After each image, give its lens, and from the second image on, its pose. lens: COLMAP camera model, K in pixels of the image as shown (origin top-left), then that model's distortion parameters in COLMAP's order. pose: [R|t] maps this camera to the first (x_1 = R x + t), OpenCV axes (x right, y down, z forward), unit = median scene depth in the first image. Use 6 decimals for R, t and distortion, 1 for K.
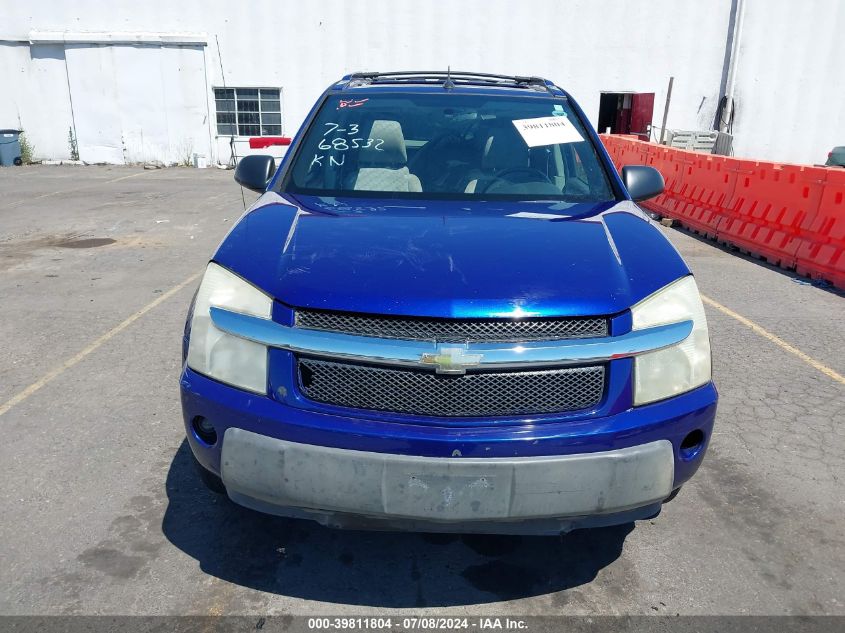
lens RADIAL K [[624.1, 0, 422.5], [0, 624.1, 316.5], [0, 0, 1]] dist [-0.008520, 0.008373]
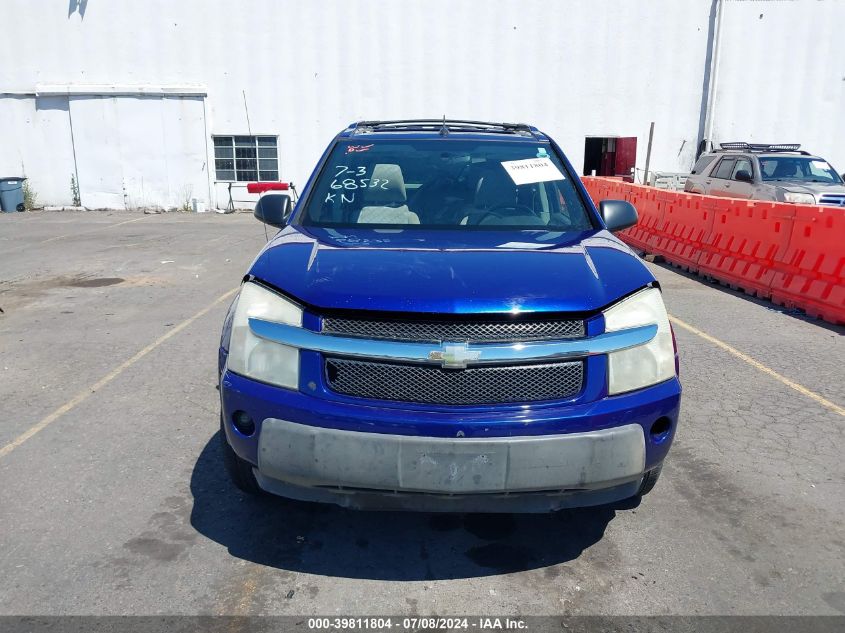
lens RADIAL K [[624.1, 0, 422.5], [0, 624.1, 316.5], [0, 0, 1]] dist [-0.008520, 0.008373]
pose [[0.999863, -0.011686, 0.011738, -0.016292], [0.012448, 0.997668, -0.067113, 0.041545], [-0.010926, 0.067250, 0.997676, -0.113779]]
